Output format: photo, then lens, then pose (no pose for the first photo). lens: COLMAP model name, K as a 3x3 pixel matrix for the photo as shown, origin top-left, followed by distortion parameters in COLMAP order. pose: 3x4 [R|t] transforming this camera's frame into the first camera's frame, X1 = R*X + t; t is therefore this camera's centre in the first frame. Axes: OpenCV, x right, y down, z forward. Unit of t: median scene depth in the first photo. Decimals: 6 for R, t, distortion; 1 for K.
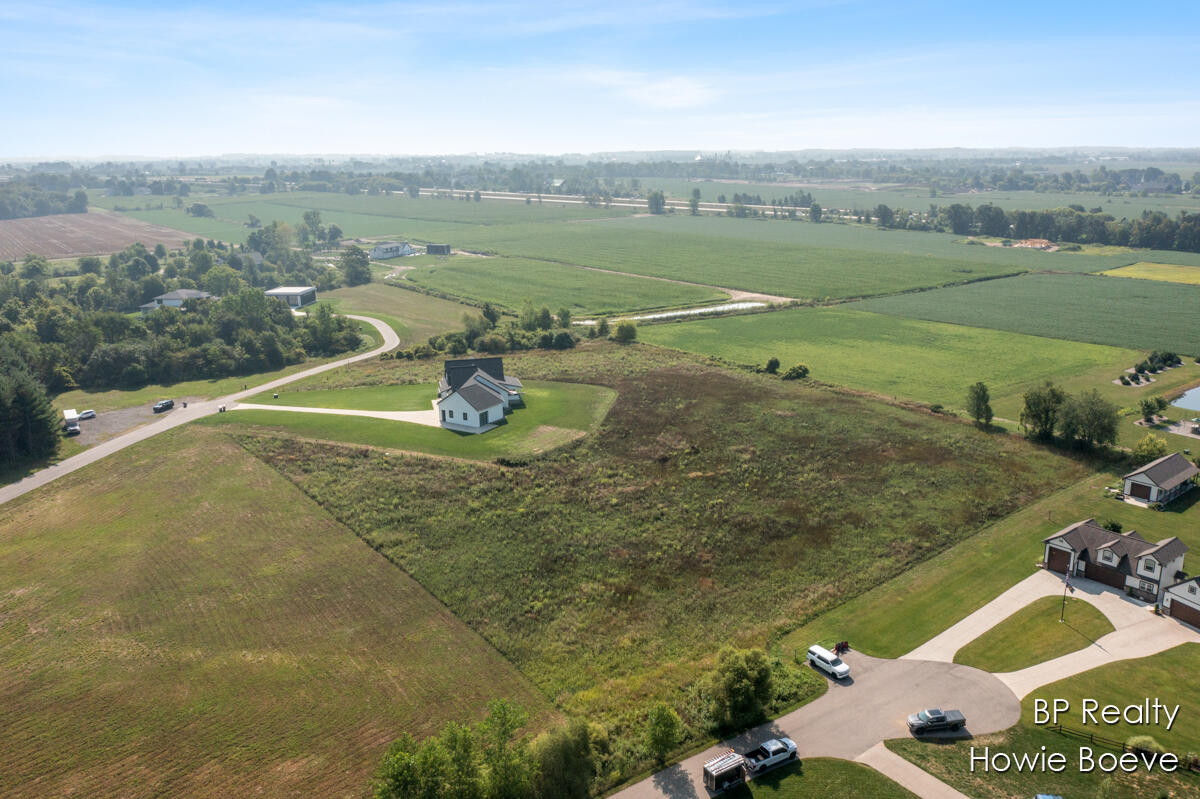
lens RADIAL K [[946.4, 0, 597.9], [0, 946.4, 376.5], [0, 0, 1]] dist [-0.028313, 0.005007]
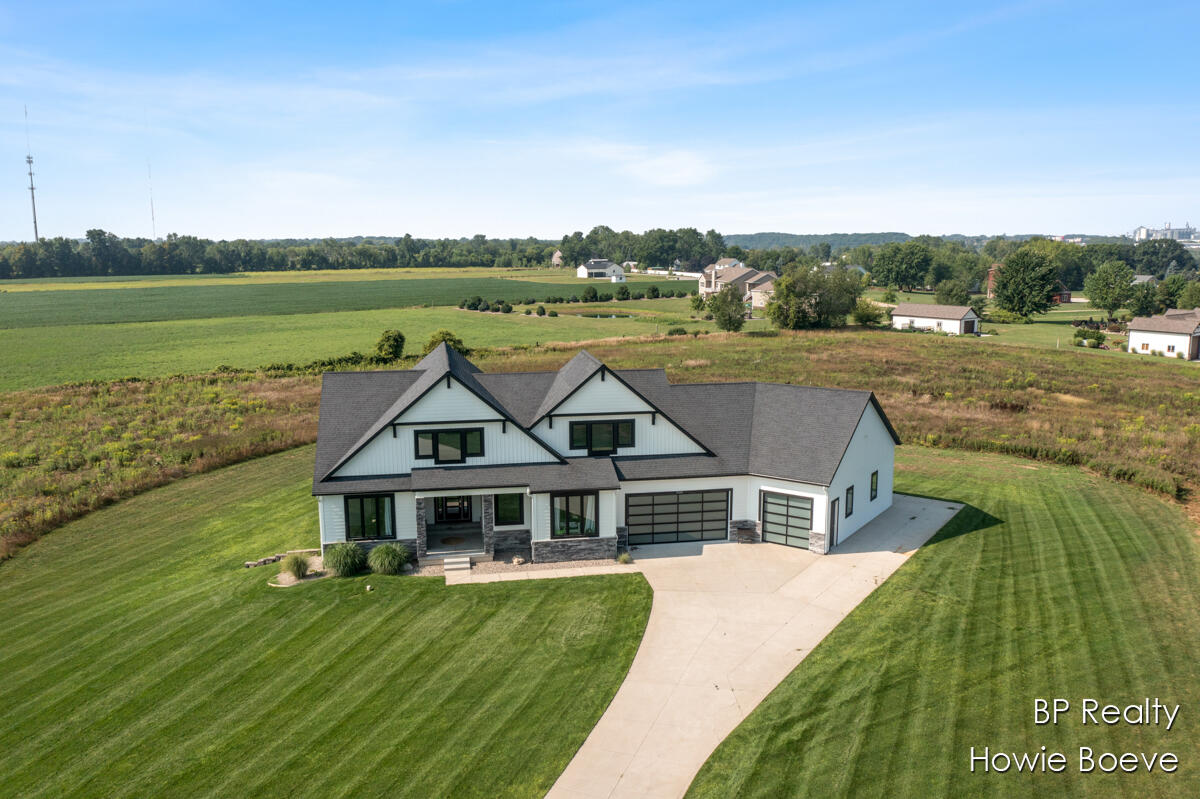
lens RADIAL K [[946.4, 0, 597.9], [0, 946.4, 376.5], [0, 0, 1]] dist [-0.028313, 0.005007]
pose [[0.055065, -0.130030, 0.989980, -0.461085], [0.232802, 0.965830, 0.113909, -0.039810], [-0.970964, 0.224197, 0.083454, 1.210670]]
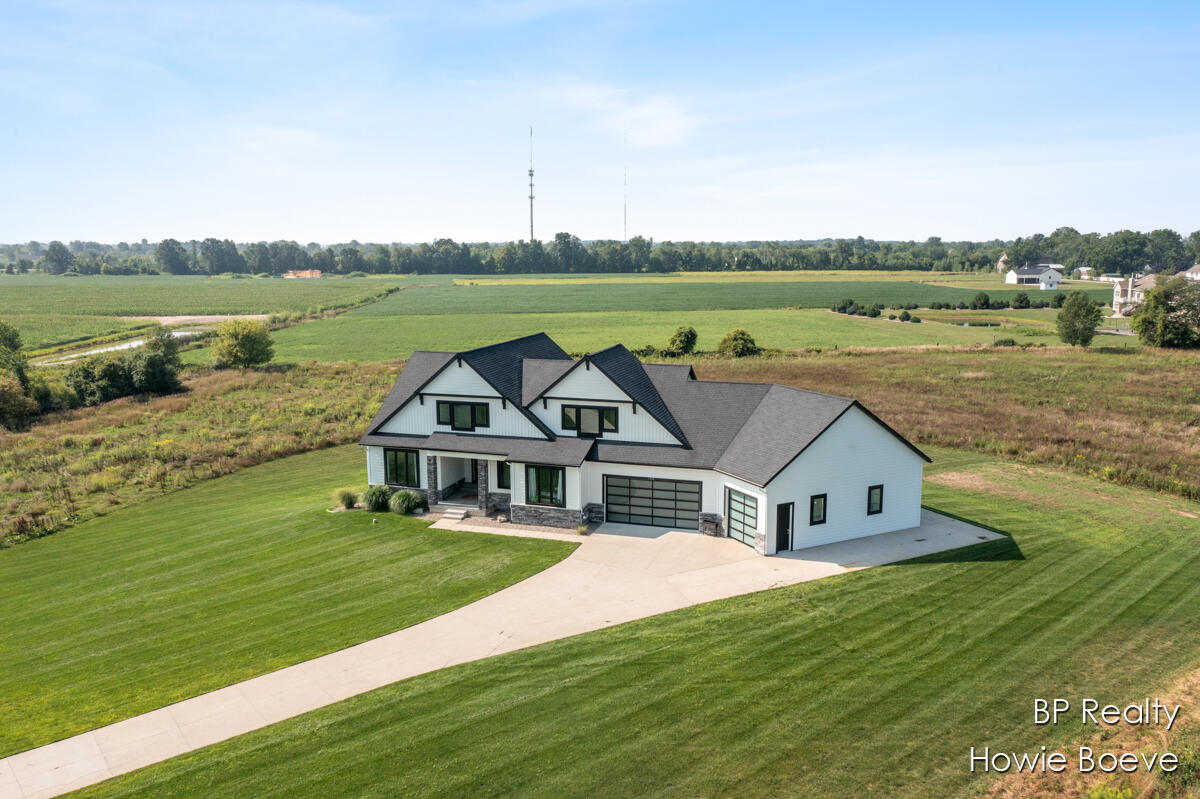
lens RADIAL K [[946.4, 0, 597.9], [0, 946.4, 376.5], [0, 0, 1]] dist [-0.028313, 0.005007]
pose [[0.519547, -0.107842, 0.847609, -0.446319], [0.194426, 0.980901, 0.005626, -0.005983], [-0.832027, 0.161874, 0.530592, 1.068303]]
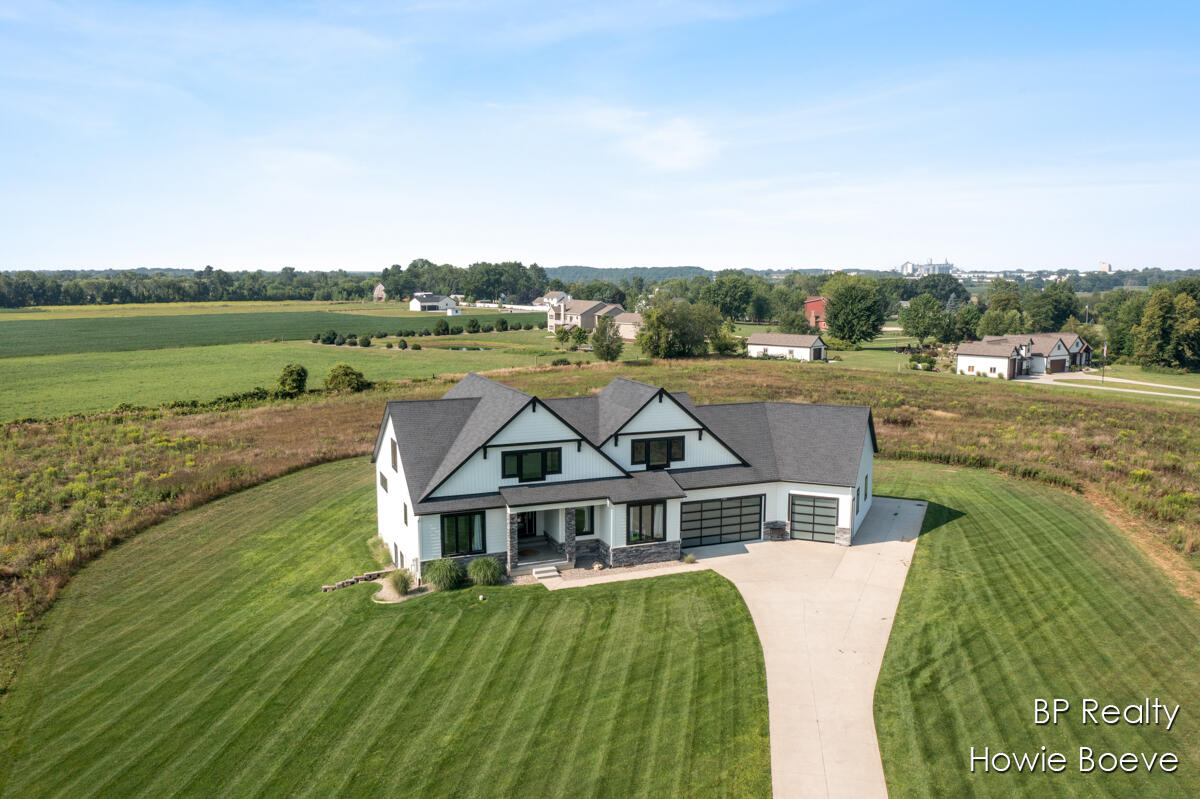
lens RADIAL K [[946.4, 0, 597.9], [0, 946.4, 376.5], [0, 0, 1]] dist [-0.028313, 0.005007]
pose [[-0.153079, -0.095093, 0.983628, -0.489392], [0.228665, 0.964937, 0.128873, -0.059621], [-0.961394, 0.244649, -0.125968, 1.288917]]
